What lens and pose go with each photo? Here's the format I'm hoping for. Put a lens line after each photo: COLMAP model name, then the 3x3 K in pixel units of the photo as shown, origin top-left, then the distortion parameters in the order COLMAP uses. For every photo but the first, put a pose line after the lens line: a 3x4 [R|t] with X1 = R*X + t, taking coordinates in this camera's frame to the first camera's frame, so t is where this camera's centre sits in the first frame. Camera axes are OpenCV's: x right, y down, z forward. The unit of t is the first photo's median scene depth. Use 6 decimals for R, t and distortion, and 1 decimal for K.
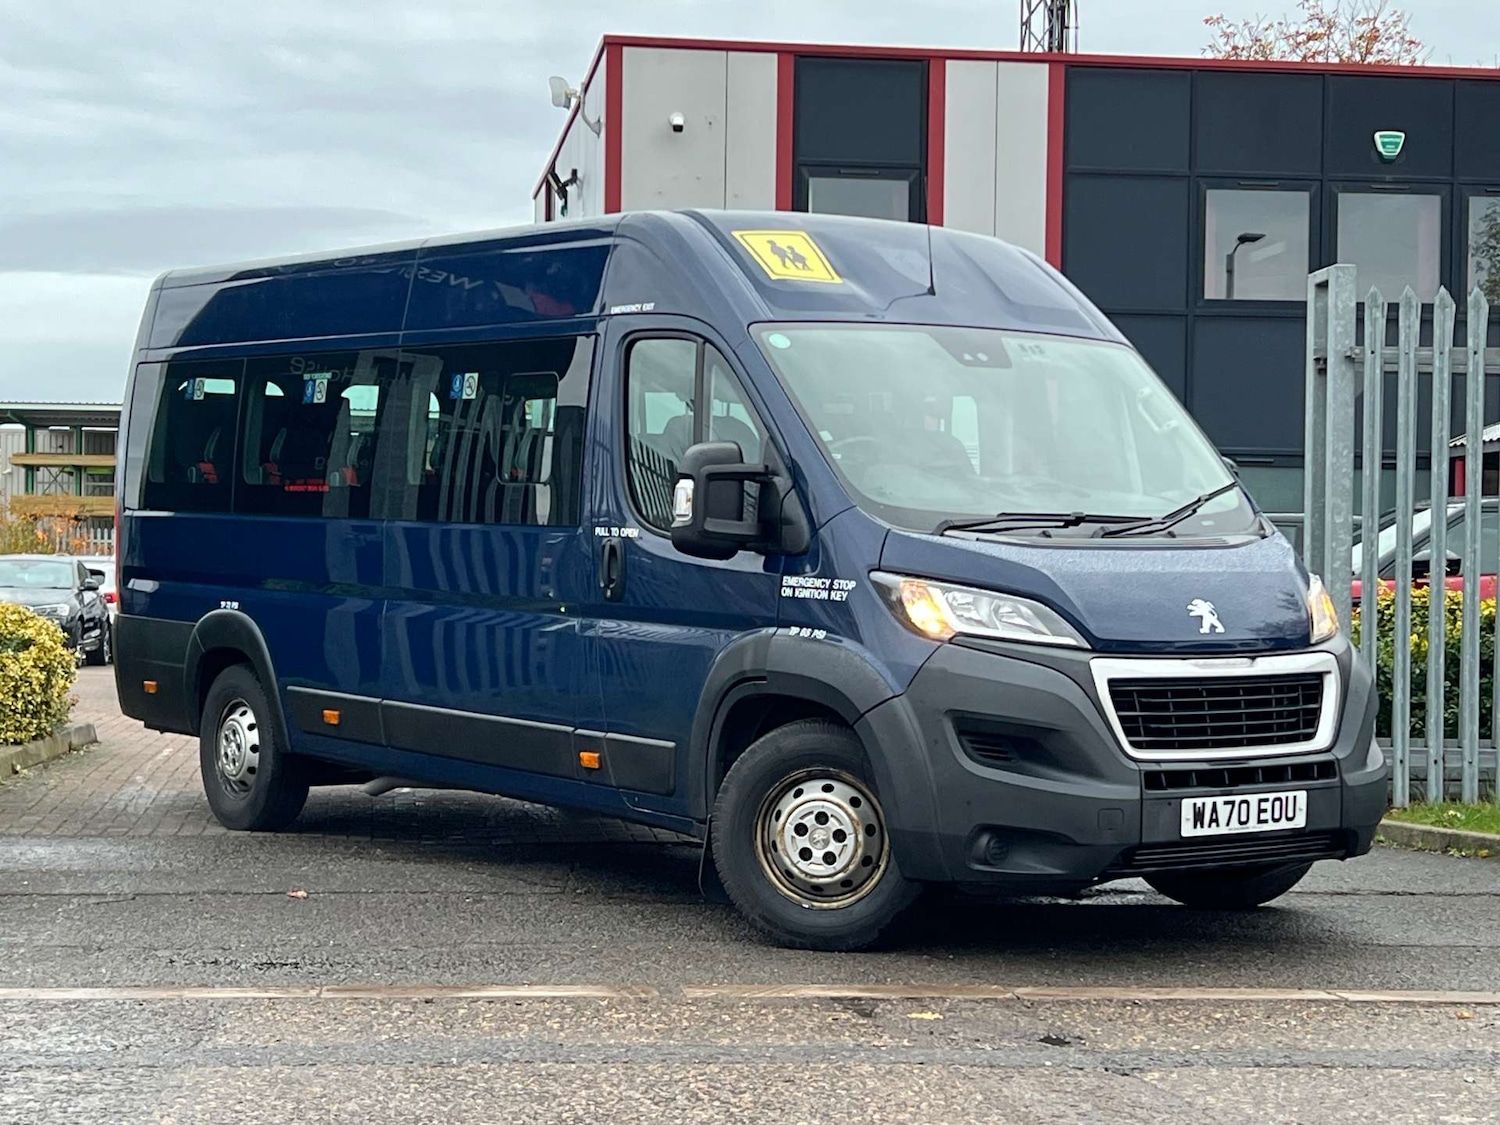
lens RADIAL K [[2761.6, 0, 751.8], [0, 2761.6, 567.1], [0, 0, 1]] dist [0.245861, -0.988544]
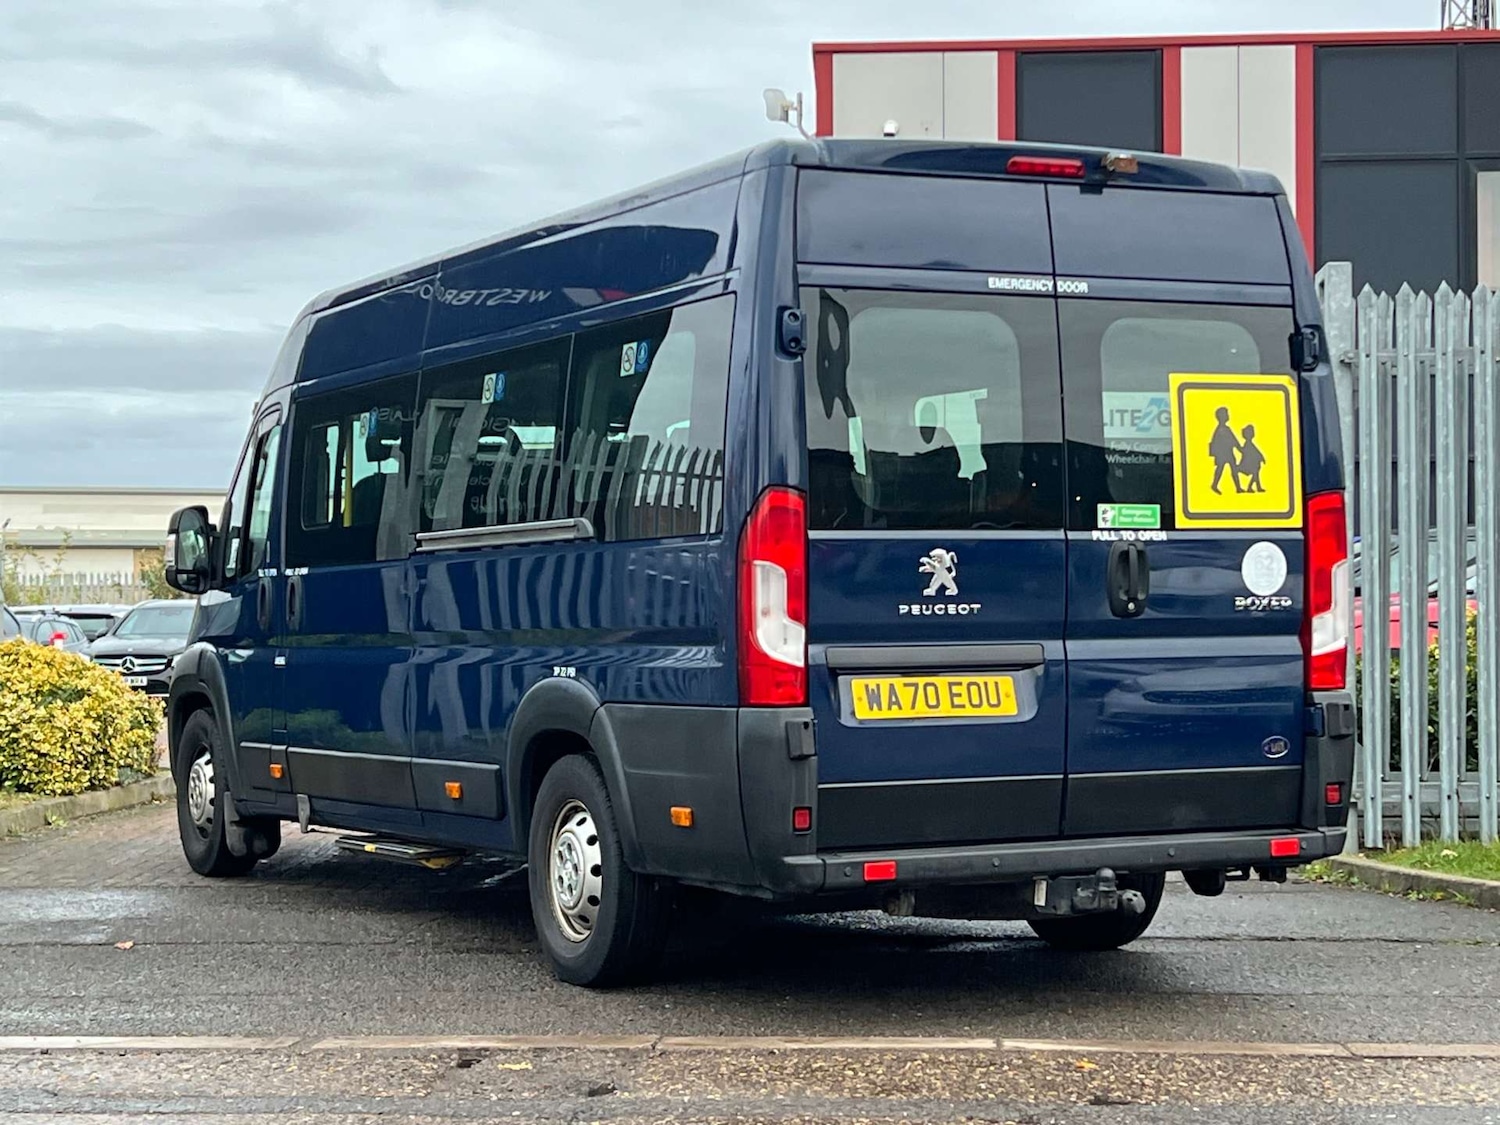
lens RADIAL K [[2953.7, 0, 757.1], [0, 2953.7, 558.3], [0, 0, 1]] dist [0.207144, -0.604030]
pose [[0.984803, -0.025135, -0.171848, 0.196812], [0.022888, 0.999625, -0.015043, 0.000592], [0.172162, 0.010881, 0.985009, -0.009011]]
